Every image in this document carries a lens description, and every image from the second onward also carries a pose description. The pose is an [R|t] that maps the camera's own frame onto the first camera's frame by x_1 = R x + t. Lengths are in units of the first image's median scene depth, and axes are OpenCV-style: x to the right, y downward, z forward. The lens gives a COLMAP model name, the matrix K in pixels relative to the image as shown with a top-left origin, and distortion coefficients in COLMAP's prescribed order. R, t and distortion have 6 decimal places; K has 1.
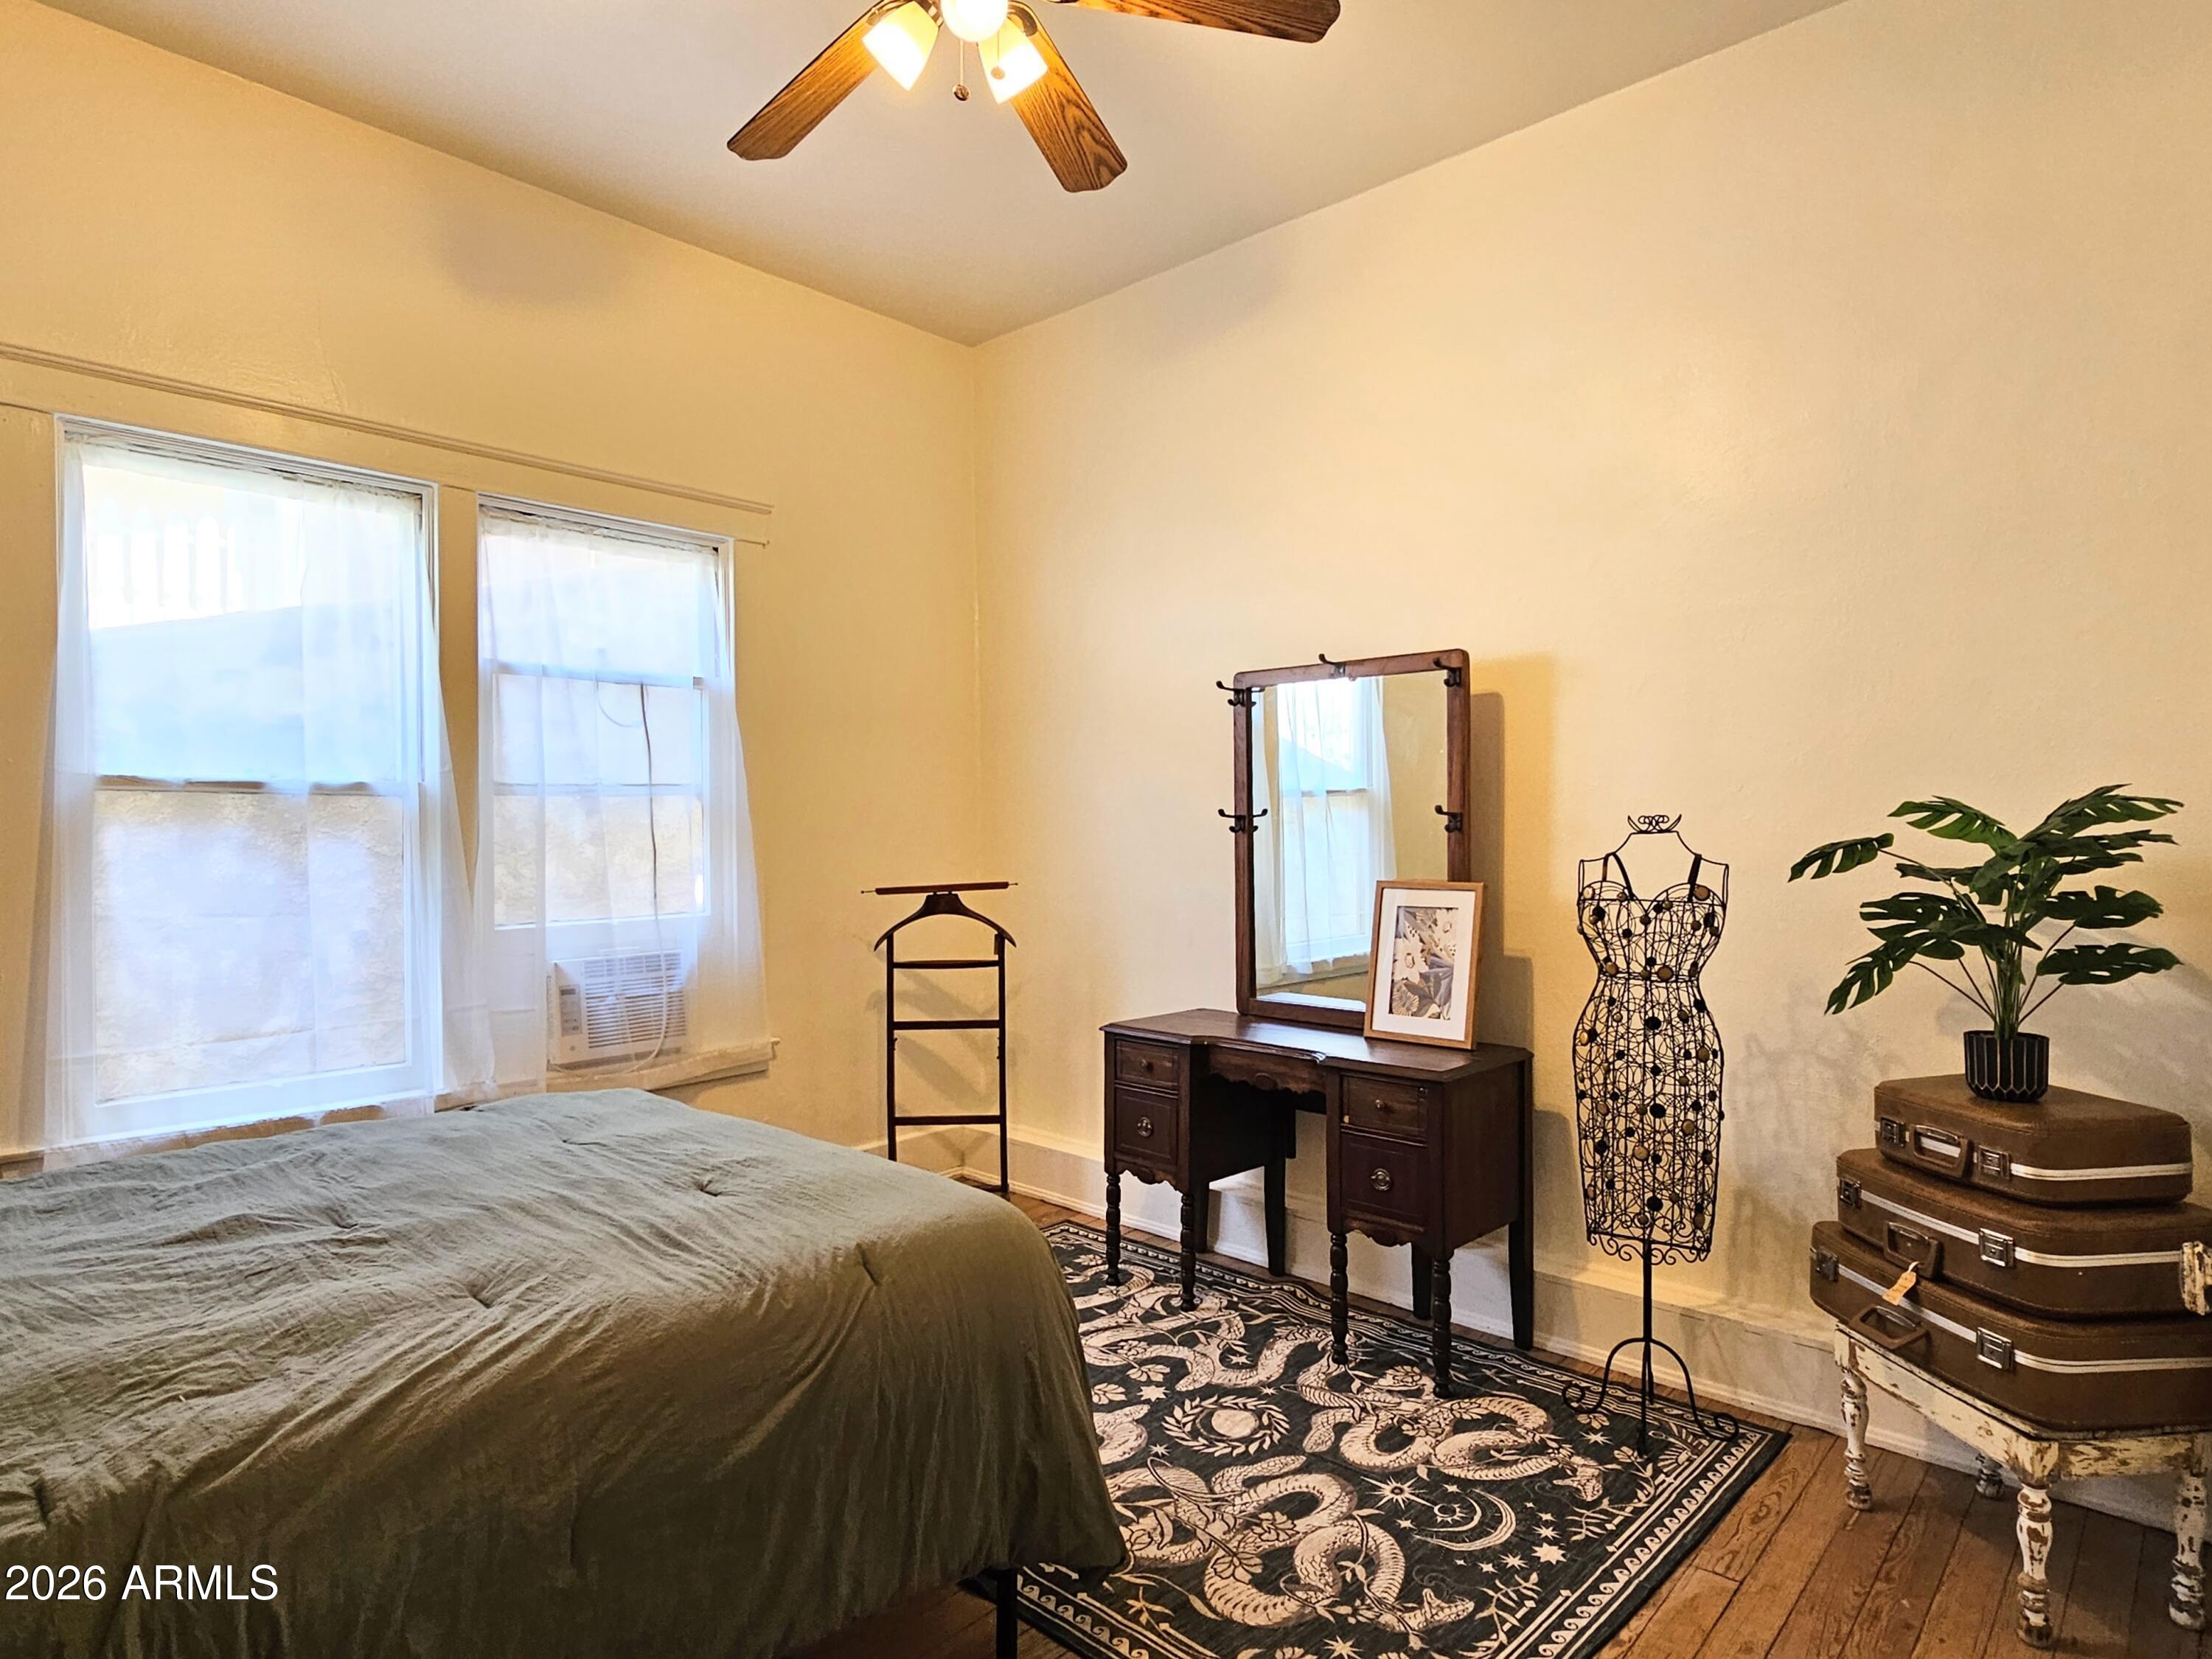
lens RADIAL K [[1241.8, 0, 1106.0], [0, 1241.8, 829.5], [0, 0, 1]] dist [0.003557, 0.001370]
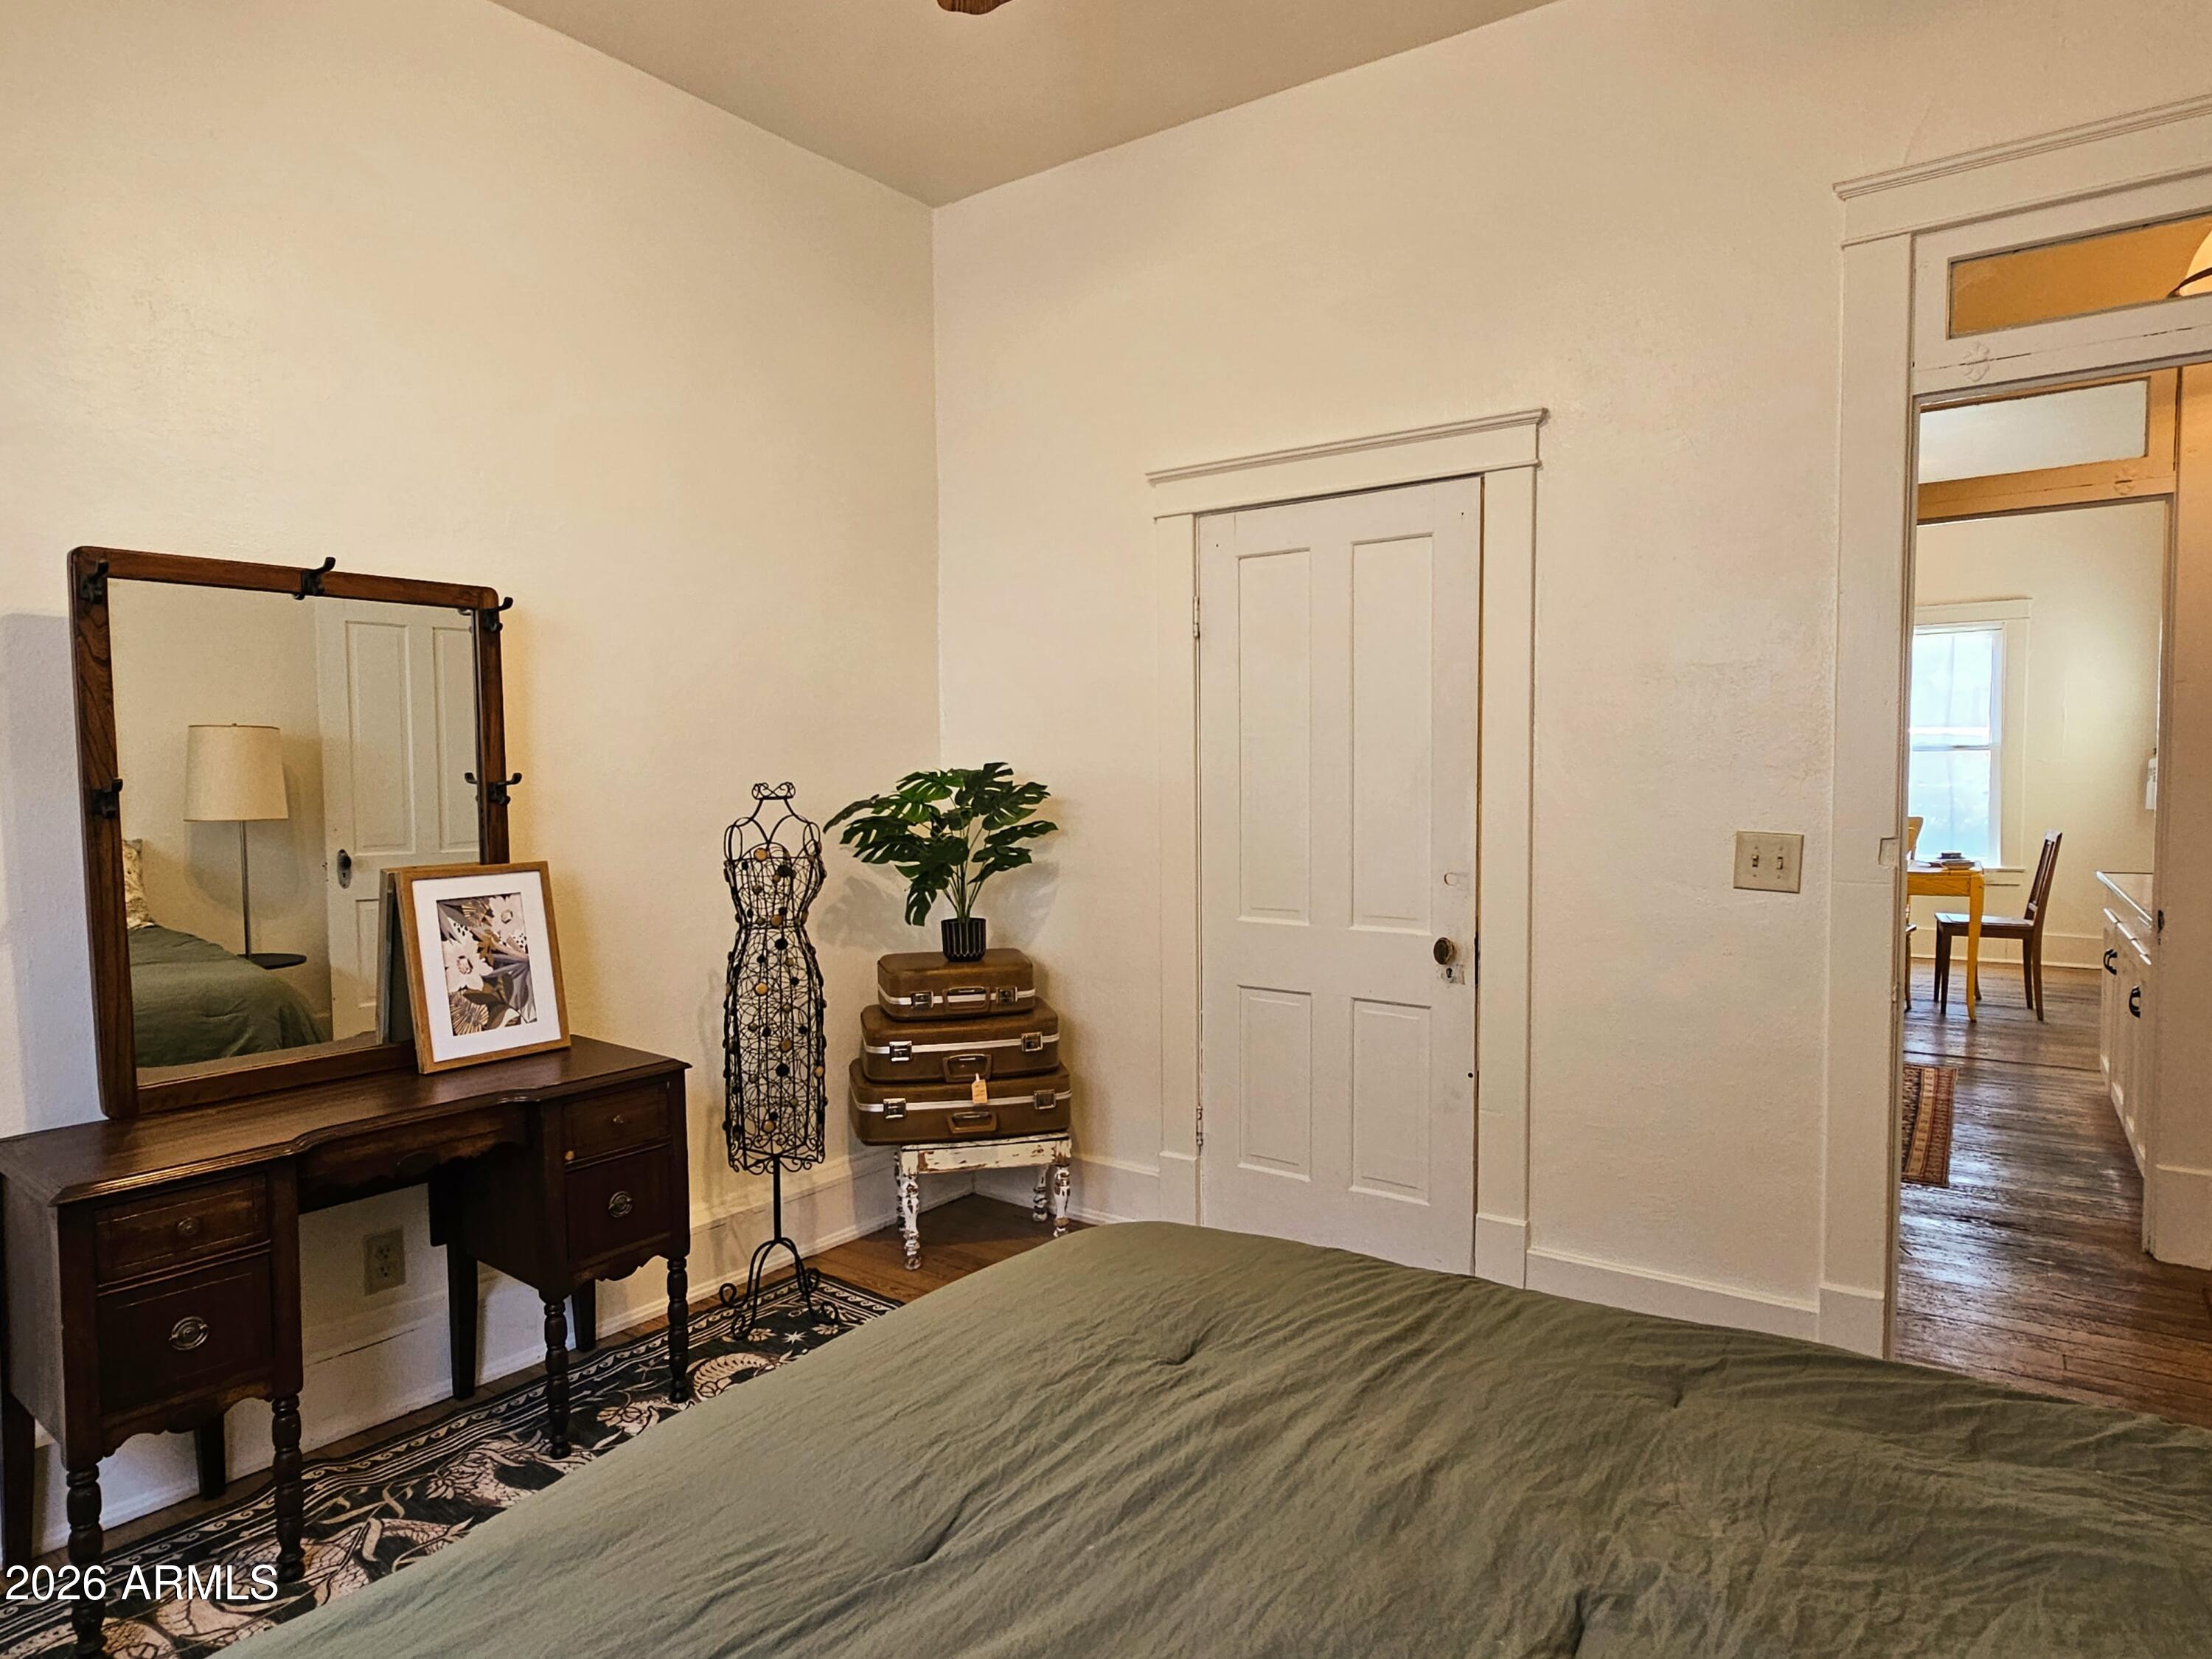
lens RADIAL K [[1241.8, 0, 1106.0], [0, 1241.8, 829.5], [0, 0, 1]] dist [0.003557, 0.001370]
pose [[-0.070374, -0.037012, 0.996834, -0.596249], [0.024572, 0.998944, 0.038825, -0.003039], [-0.997218, 0.027227, -0.069390, 0.654637]]
